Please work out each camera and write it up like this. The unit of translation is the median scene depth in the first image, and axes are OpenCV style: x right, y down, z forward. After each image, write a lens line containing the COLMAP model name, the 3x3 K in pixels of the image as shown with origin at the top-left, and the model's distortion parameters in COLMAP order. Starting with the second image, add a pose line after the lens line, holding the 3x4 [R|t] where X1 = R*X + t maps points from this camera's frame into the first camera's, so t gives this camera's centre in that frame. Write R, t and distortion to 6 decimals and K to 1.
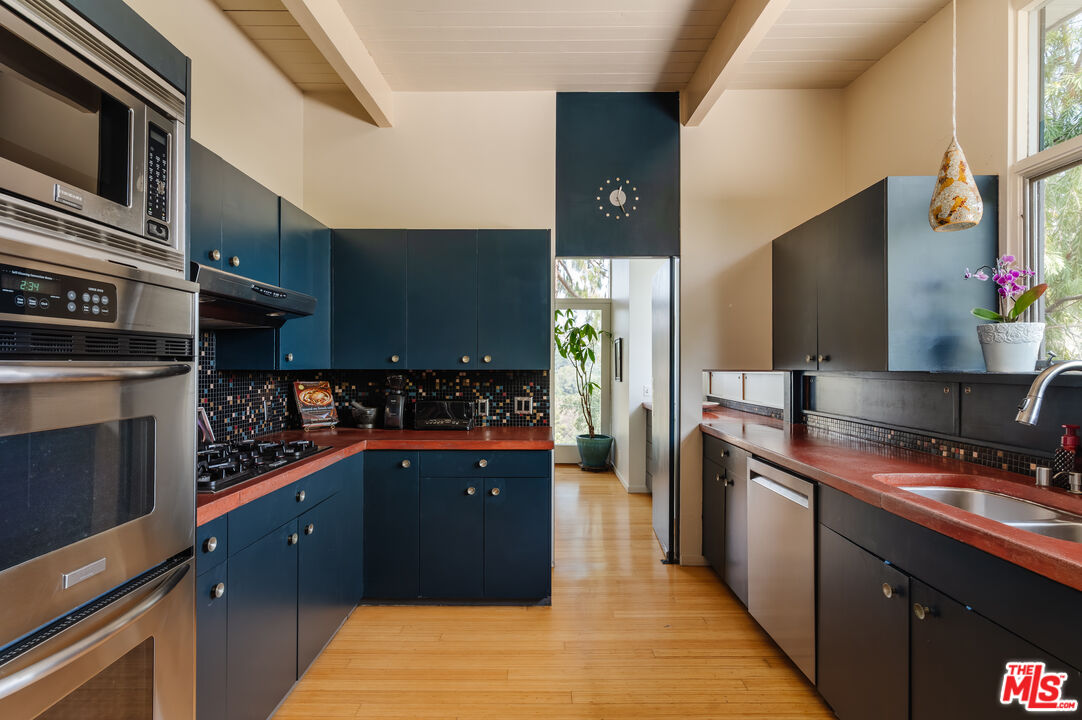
lens RADIAL K [[515.8, 0, 539.2], [0, 515.8, 365.0], [0, 0, 1]] dist [-0.000287, 0.000129]
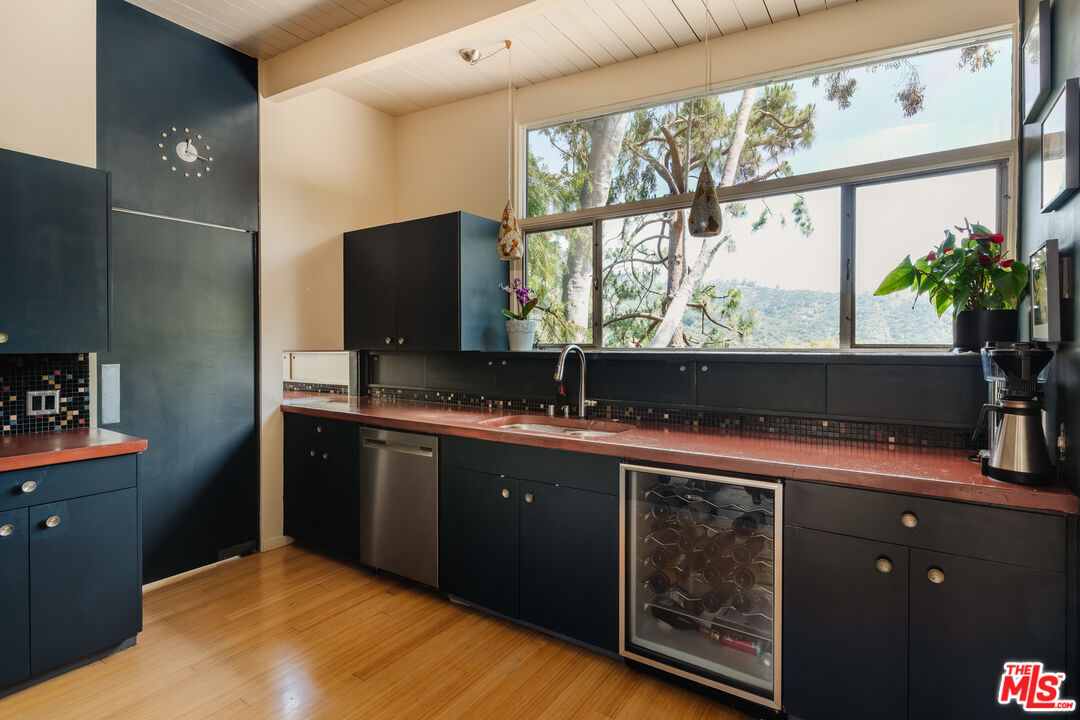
lens RADIAL K [[526.5, 0, 541.8], [0, 526.5, 350.7], [0, 0, 1]] dist [0.003111, 0.000321]
pose [[0.562985, -0.010572, 0.826399, -0.247604], [-0.001496, 0.999904, 0.013811, -0.005208], [-0.826466, -0.009012, 0.562915, 0.011338]]
